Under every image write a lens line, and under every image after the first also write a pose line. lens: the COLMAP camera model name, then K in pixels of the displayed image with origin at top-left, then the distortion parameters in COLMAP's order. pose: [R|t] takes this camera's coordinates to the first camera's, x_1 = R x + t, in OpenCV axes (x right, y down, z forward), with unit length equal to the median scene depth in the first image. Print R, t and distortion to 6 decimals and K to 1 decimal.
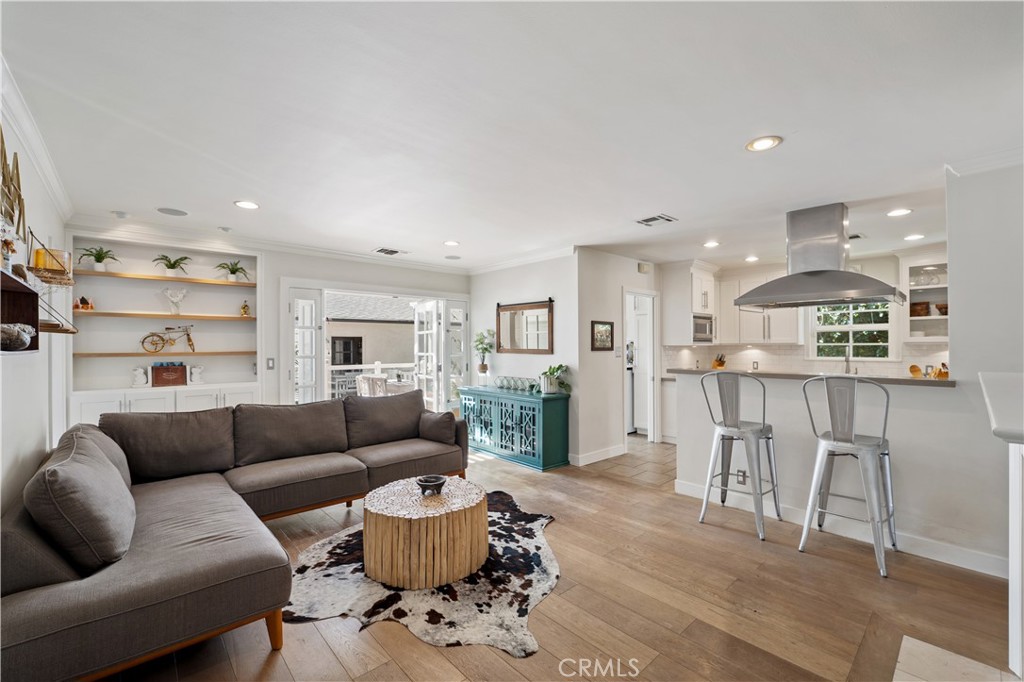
lens RADIAL K [[437.1, 0, 509.6], [0, 437.1, 343.5], [0, 0, 1]] dist [-0.022253, -0.000538]
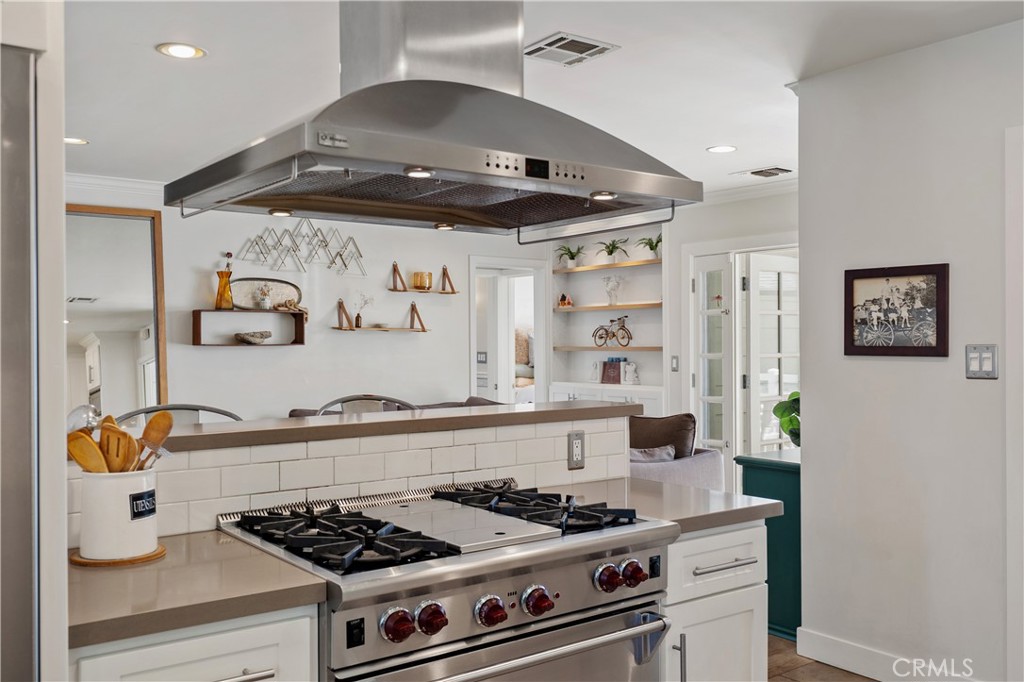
lens RADIAL K [[895.9, 0, 503.0], [0, 895.9, 346.6], [0, 0, 1]] dist [-0.034882, -0.002952]
pose [[-0.084959, 0.009745, -0.996337, 1.254549], [0.010702, 0.999903, 0.008867, 0.000683], [0.996327, -0.009909, -0.085055, 1.043275]]
